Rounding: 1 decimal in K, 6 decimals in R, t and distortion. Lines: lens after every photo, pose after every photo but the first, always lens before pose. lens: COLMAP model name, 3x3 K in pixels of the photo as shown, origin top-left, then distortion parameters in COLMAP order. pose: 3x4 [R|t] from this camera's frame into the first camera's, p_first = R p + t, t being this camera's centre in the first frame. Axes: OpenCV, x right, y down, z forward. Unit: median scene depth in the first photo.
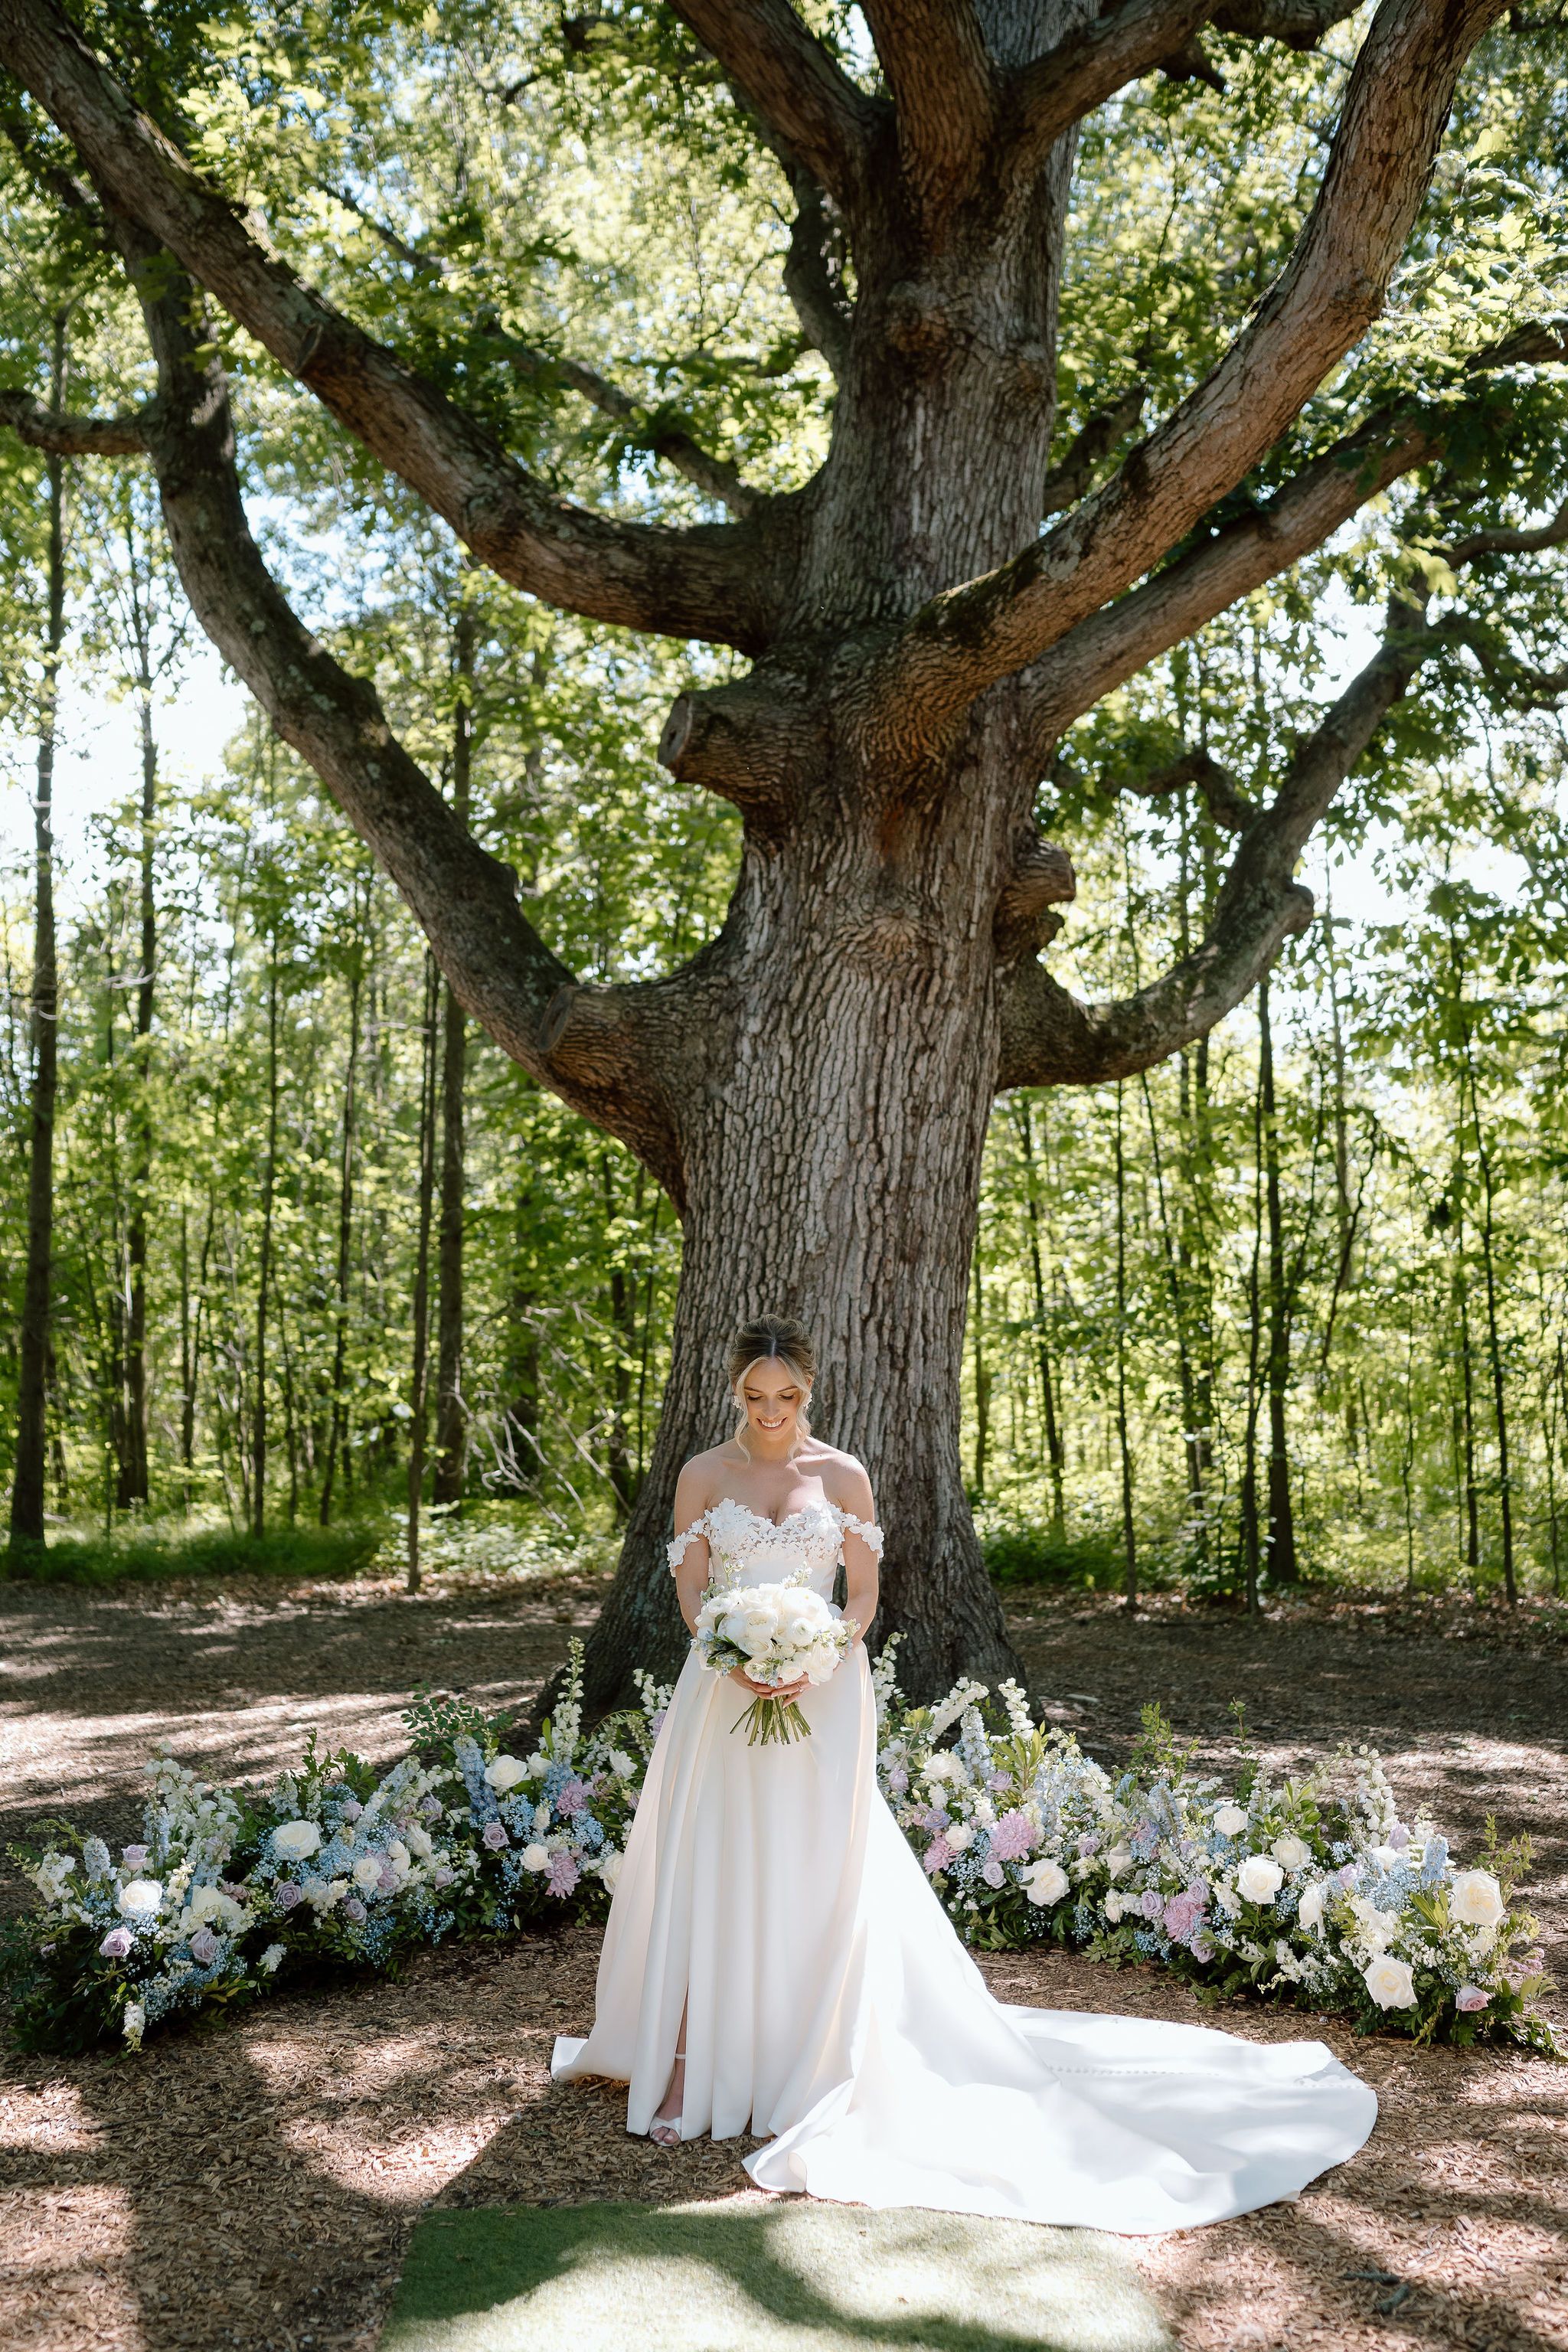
lens RADIAL K [[5393.9, 0, 892.5], [0, 5393.9, 1288.1], [0, 0, 1]] dist [0.030421, -0.007954]
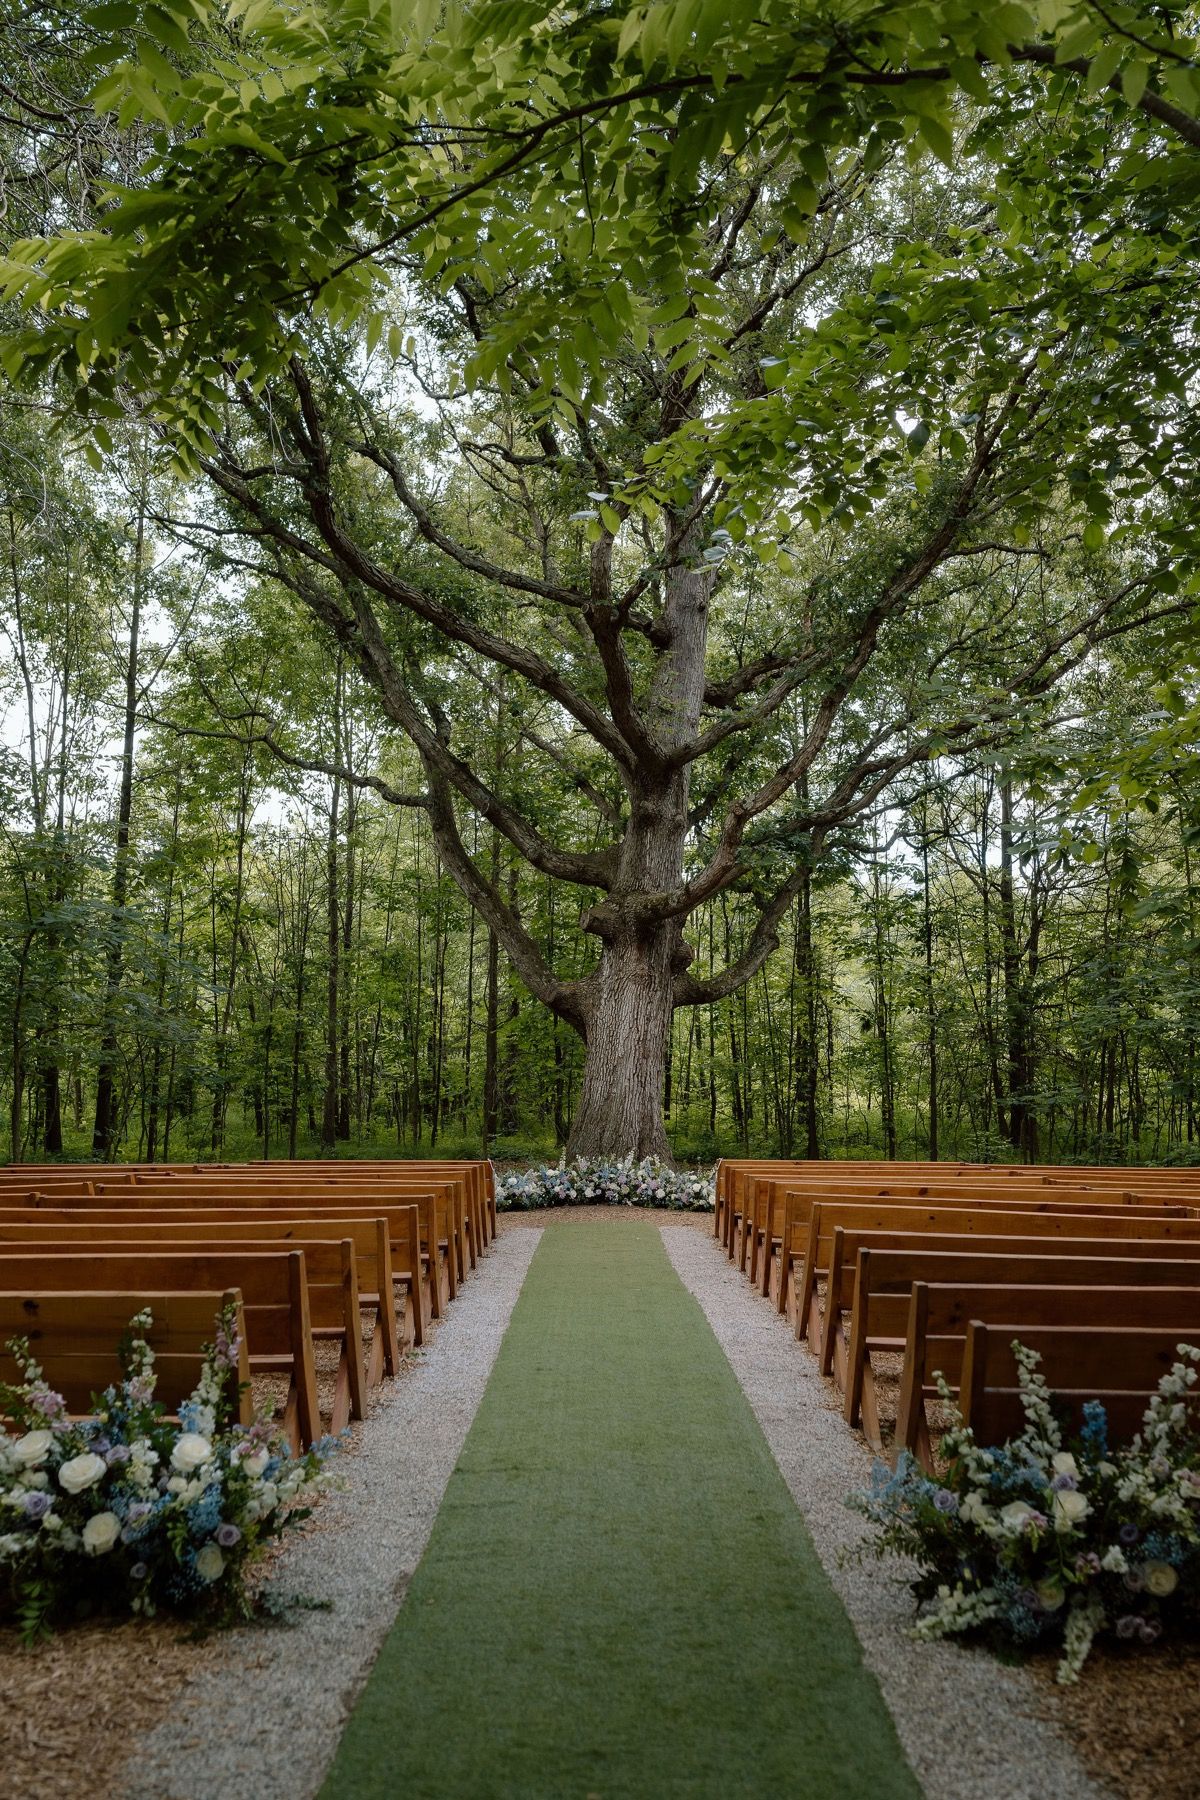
lens RADIAL K [[4219.9, 0, 599.6], [0, 4219.9, 899.9], [0, 0, 1]] dist [0.028161, -0.133046]
pose [[0.999519, 0.007060, -0.030190, 0.053883], [-0.007719, 0.999733, -0.021770, -0.046225], [0.030029, 0.021993, 0.999307, -1.776295]]
